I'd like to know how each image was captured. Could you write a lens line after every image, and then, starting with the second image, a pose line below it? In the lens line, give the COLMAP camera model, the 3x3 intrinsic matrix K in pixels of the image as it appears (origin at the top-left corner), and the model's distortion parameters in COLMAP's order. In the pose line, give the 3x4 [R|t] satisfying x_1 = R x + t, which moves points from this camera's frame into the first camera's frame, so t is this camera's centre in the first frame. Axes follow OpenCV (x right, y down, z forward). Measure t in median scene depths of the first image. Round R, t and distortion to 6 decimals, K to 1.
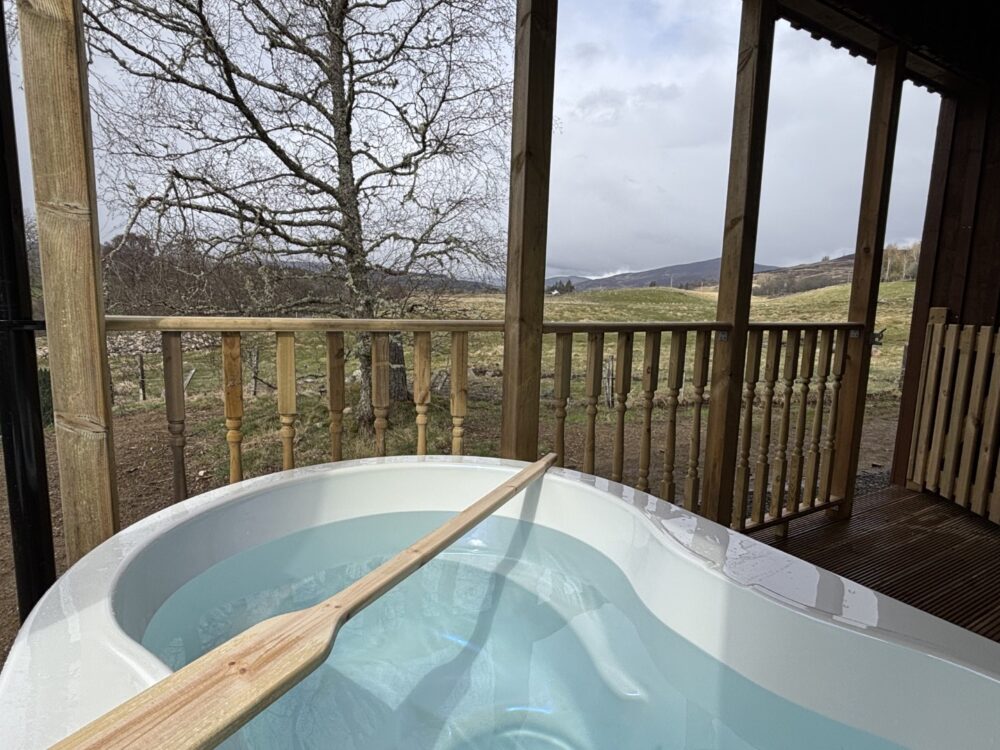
lens RADIAL K [[561.0, 0, 499.6], [0, 561.0, 372.9], [0, 0, 1]] dist [0.032507, -0.035554]
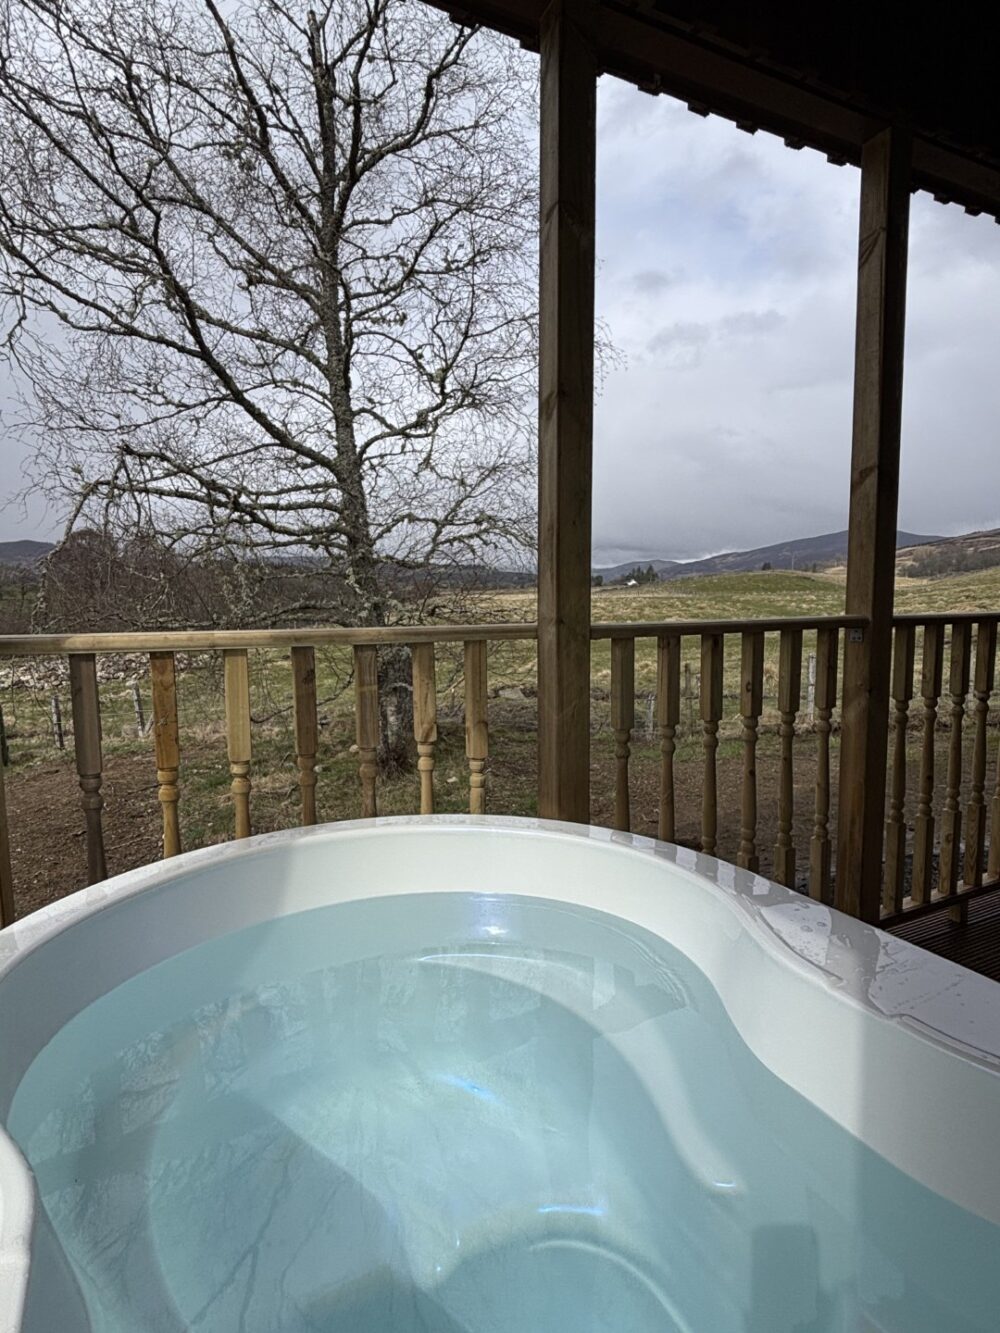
lens RADIAL K [[747.8, 0, 502.0], [0, 747.8, 664.6], [0, 0, 1]] dist [0.032507, -0.035554]
pose [[0.996647, -0.029366, -0.076371, 0.011200], [0.026352, 0.998845, -0.040172, -0.001206], [0.077463, 0.038025, 0.996270, 0.013463]]
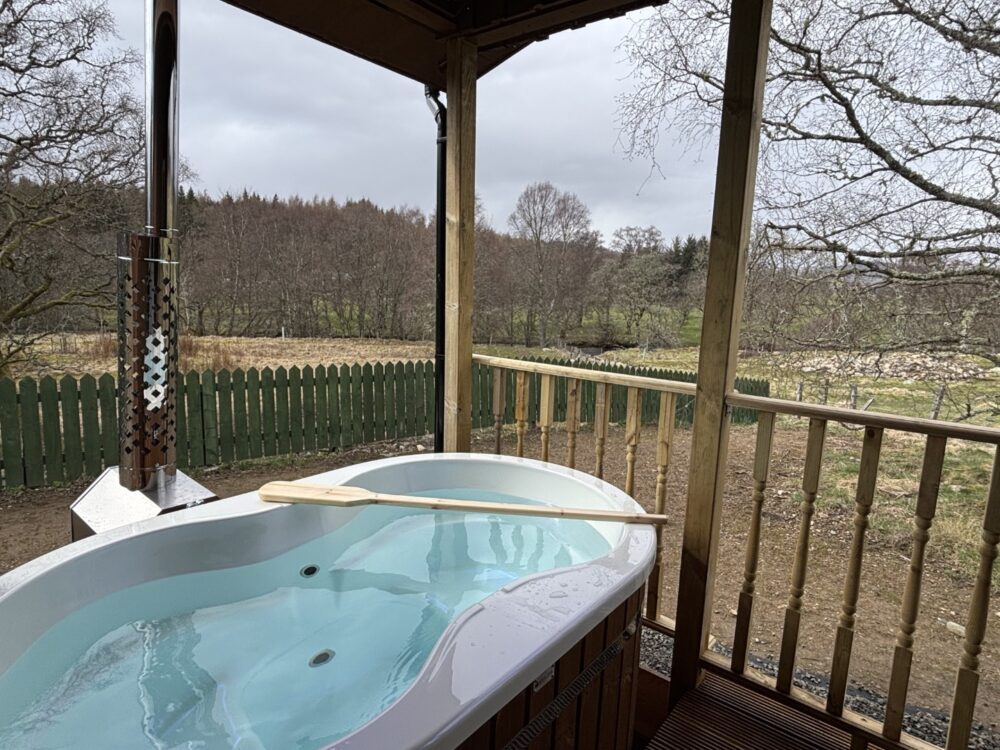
lens RADIAL K [[561.0, 0, 499.6], [0, 561.0, 372.9], [0, 0, 1]] dist [0.032507, -0.035554]
pose [[0.357917, 0.122930, -0.925626, 0.280622], [-0.154755, 0.985396, 0.071028, -0.045592], [0.920840, 0.117824, 0.371714, 0.086738]]
